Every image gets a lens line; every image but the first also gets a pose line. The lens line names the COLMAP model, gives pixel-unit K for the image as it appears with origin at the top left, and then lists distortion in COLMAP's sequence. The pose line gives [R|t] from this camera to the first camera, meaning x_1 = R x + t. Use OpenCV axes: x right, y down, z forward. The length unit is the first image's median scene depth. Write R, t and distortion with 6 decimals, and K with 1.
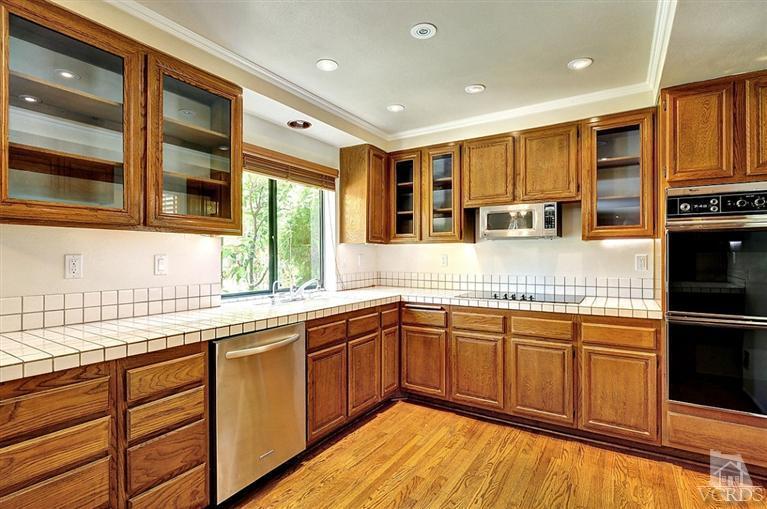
lens RADIAL K [[358.0, 0, 404.6], [0, 358.0, 255.6], [0, 0, 1]] dist [-0.000181, 0.000083]
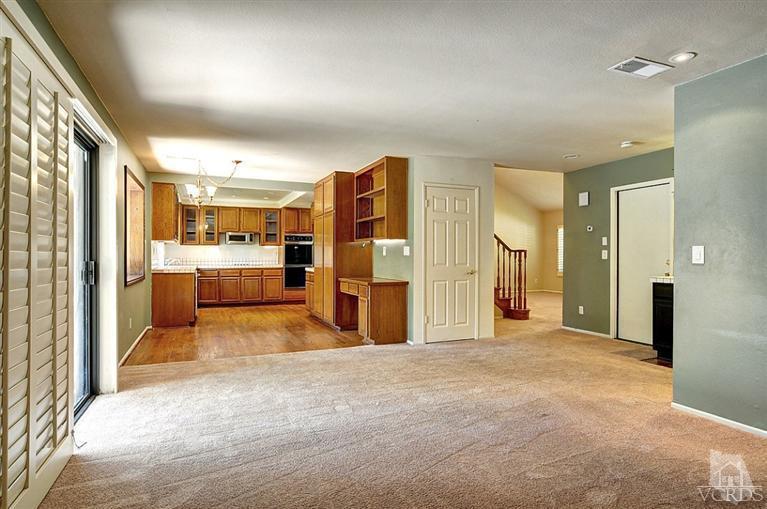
lens RADIAL K [[430.1, 0, 383.3], [0, 430.1, 255.6], [0, 0, 1]] dist [-0.006486, 0.002994]
pose [[0.587545, -0.000347, 0.809192, -1.987685], [-0.004756, 0.999981, 0.003882, 0.024980], [-0.809178, -0.006129, 0.587532, -2.152016]]
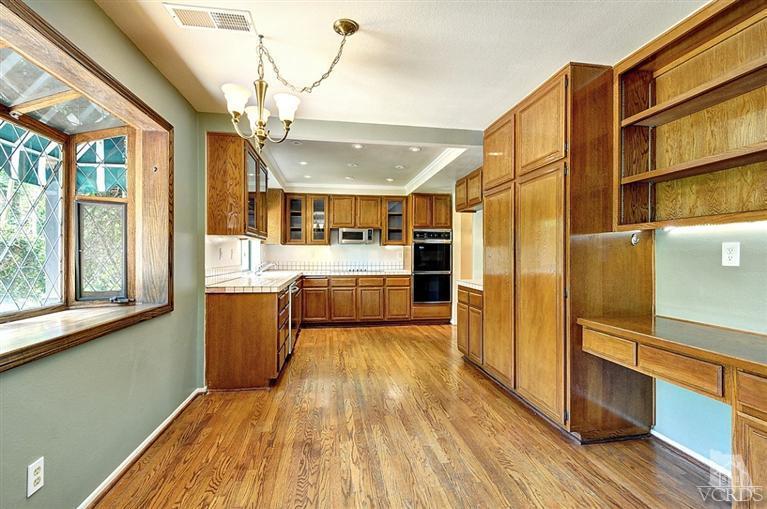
lens RADIAL K [[341.3, 0, 376.9], [0, 341.3, 255.2], [0, 0, 1]] dist [-0.000204, -0.000839]
pose [[0.779111, 0.000228, 0.626886, -0.992667], [-0.003853, 0.999983, 0.004426, 0.011296], [-0.626874, -0.005864, 0.779099, -0.778875]]
